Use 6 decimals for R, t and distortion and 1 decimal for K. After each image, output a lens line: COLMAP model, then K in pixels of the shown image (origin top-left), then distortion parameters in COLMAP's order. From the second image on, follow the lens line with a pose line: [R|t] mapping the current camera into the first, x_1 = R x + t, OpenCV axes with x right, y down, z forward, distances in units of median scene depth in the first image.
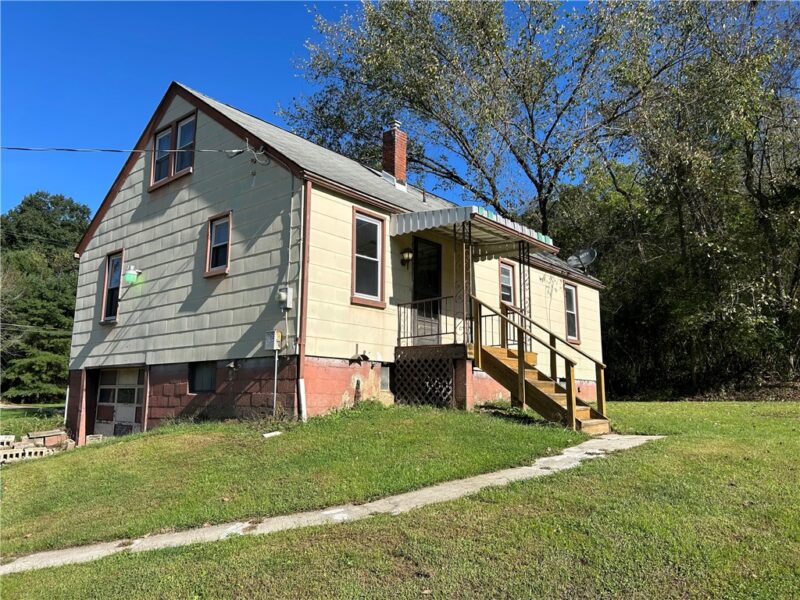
lens RADIAL K [[606.7, 0, 400.0], [0, 606.7, 300.0], [0, 0, 1]] dist [0.058957, -0.070436]
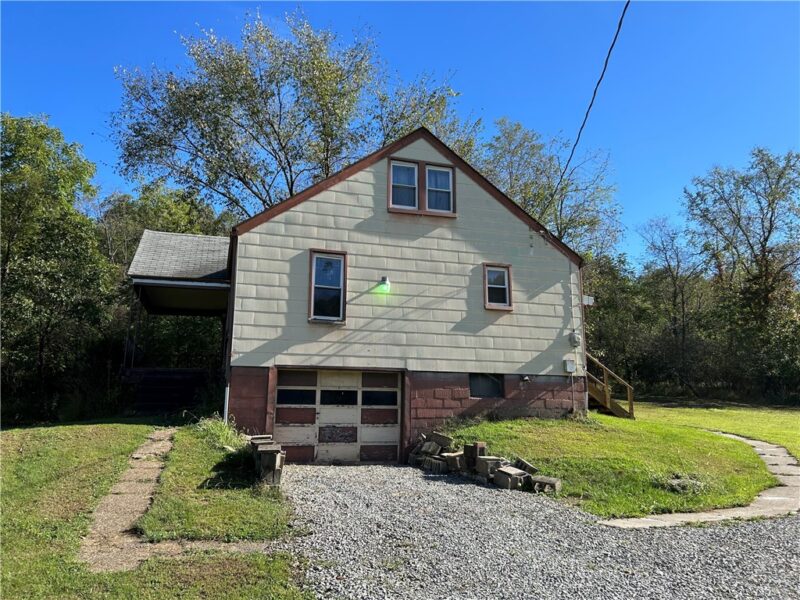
lens RADIAL K [[606.7, 0, 400.0], [0, 606.7, 300.0], [0, 0, 1]] dist [0.058957, -0.070436]
pose [[0.527931, 0.165116, 0.833082, -1.491489], [-0.137731, 0.984579, -0.107862, 0.109337], [-0.838045, -0.057798, 0.542531, 0.450229]]
